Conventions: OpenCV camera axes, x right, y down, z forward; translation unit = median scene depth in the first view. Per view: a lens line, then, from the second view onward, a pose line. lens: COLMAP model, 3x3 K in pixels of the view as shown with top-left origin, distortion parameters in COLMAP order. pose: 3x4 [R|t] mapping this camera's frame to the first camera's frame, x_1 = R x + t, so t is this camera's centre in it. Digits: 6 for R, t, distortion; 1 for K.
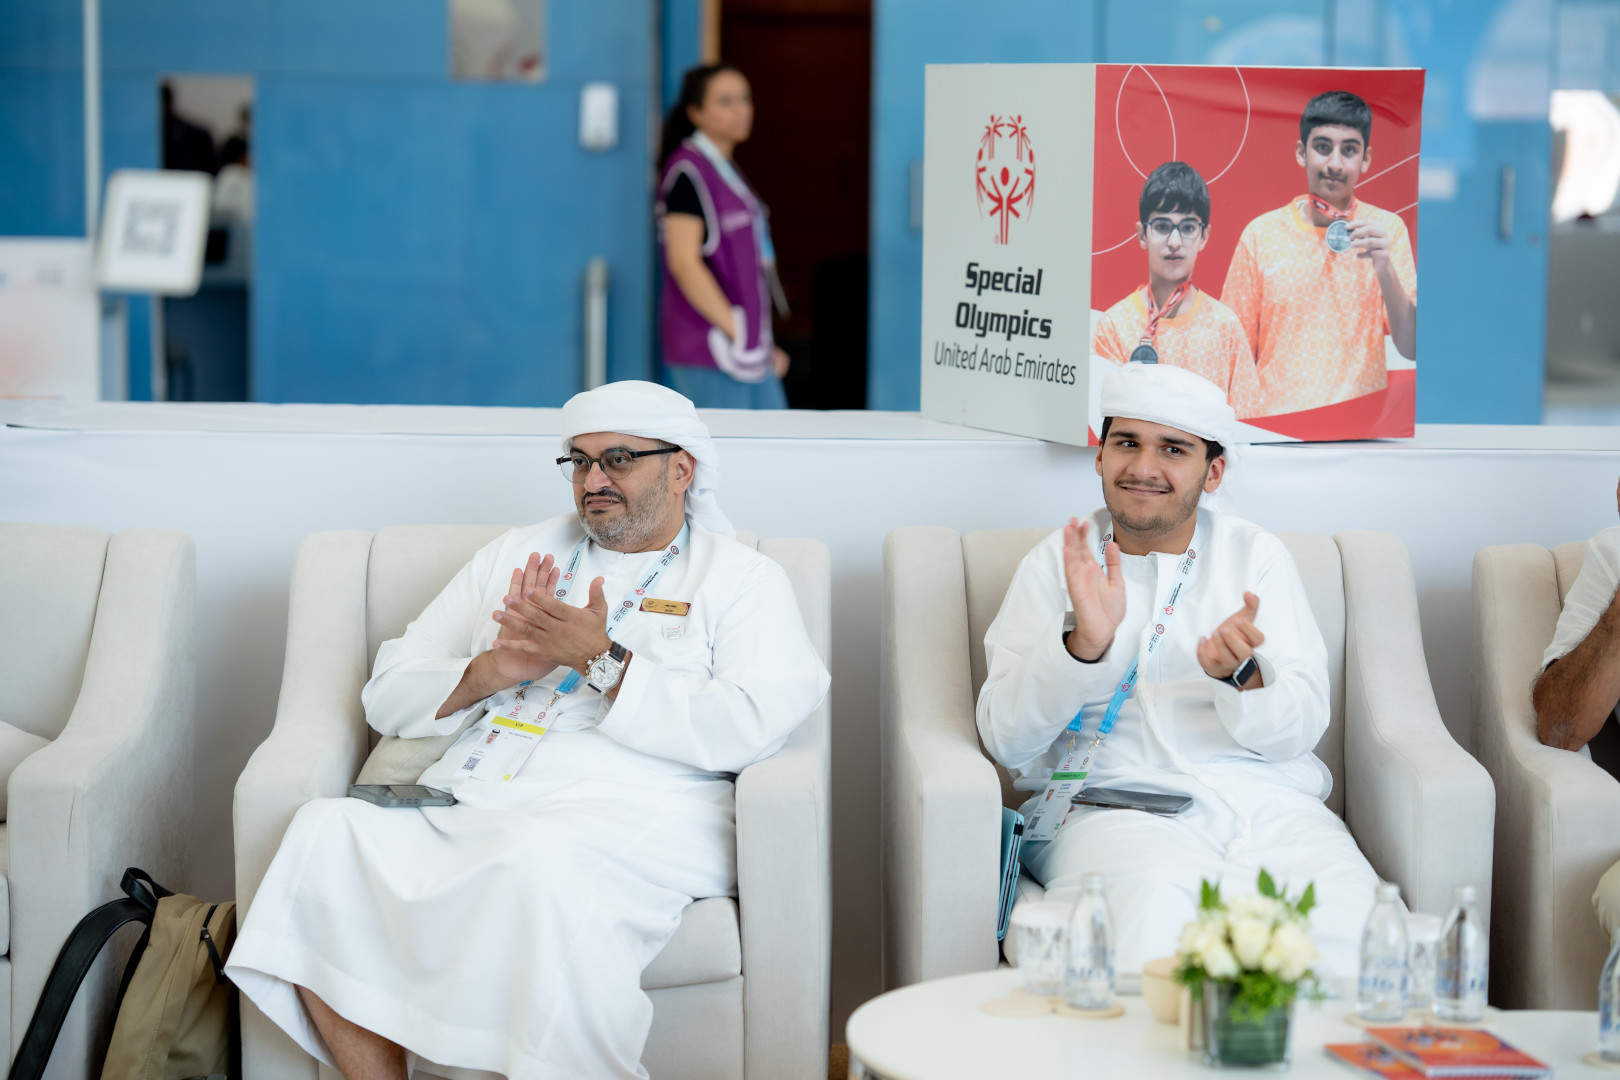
lens RADIAL K [[4119.0, 0, 821.2], [0, 4119.0, 528.9], [0, 0, 1]] dist [0.067059, 0.000000]
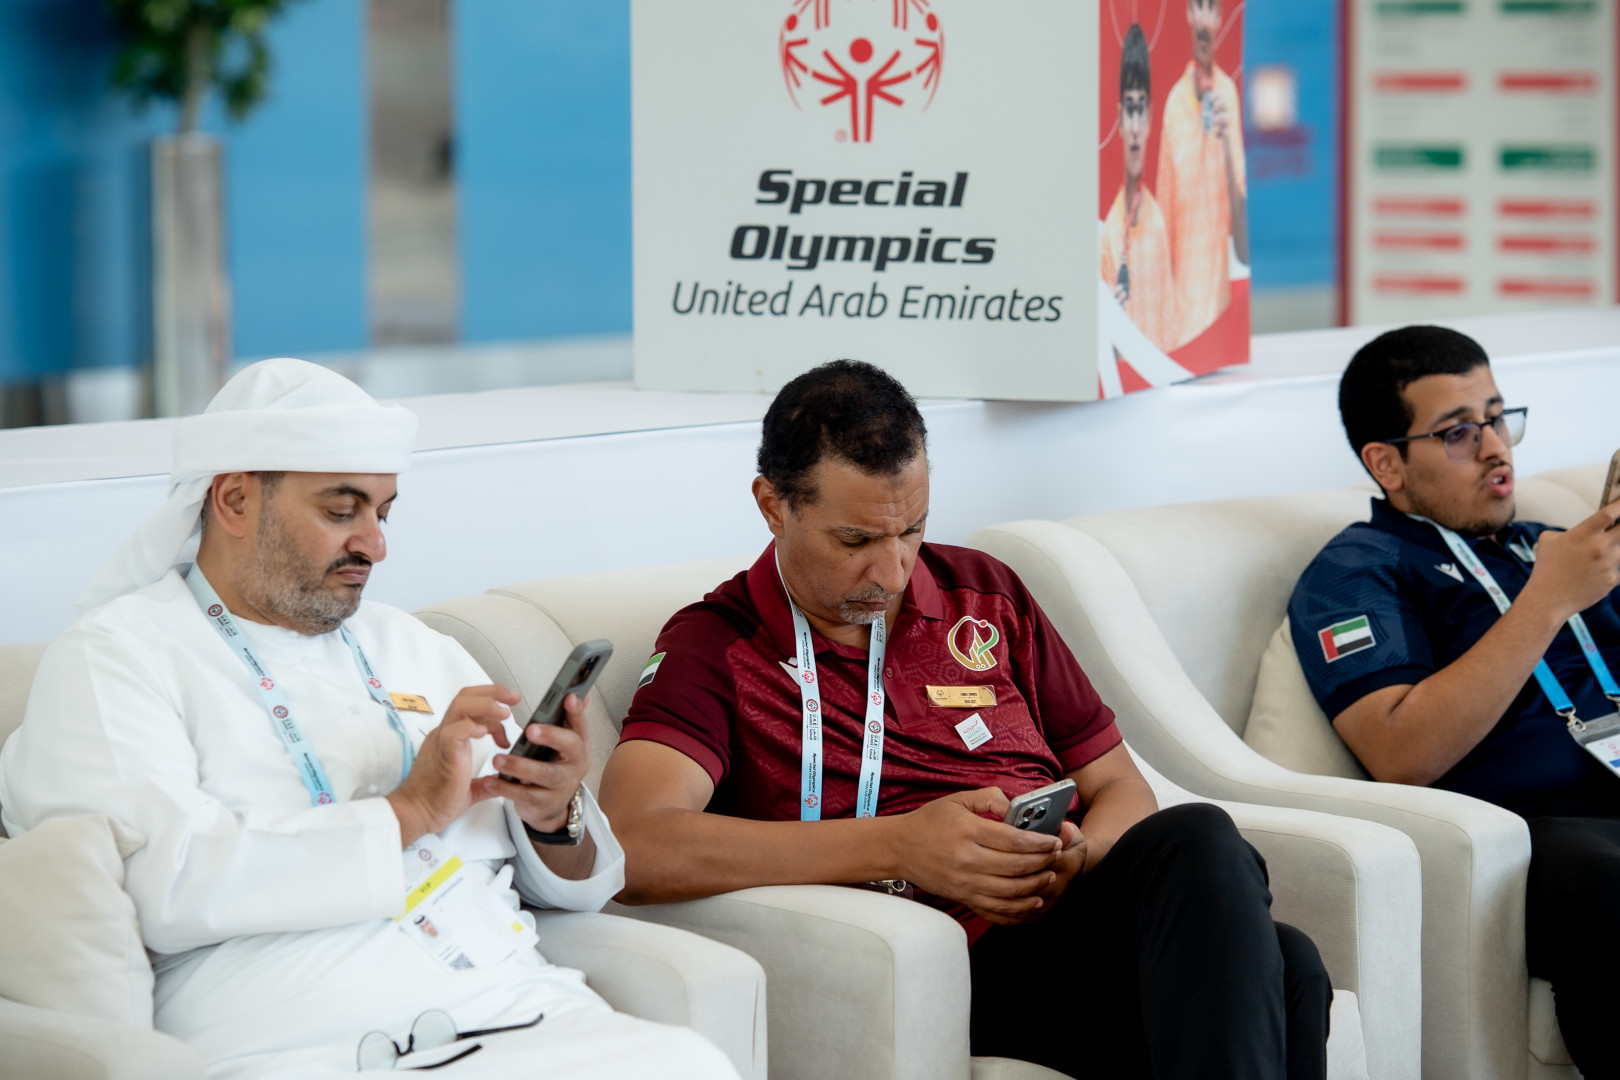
lens RADIAL K [[6069.5, 0, 810.8], [0, 6069.5, 541.5], [0, 0, 1]] dist [0.063303, 0.000000]
pose [[0.721336, -0.090404, 0.686660, -0.721724], [0.088640, 0.995341, 0.037928, -0.040015], [-0.686890, 0.033507, 0.725988, 0.217406]]
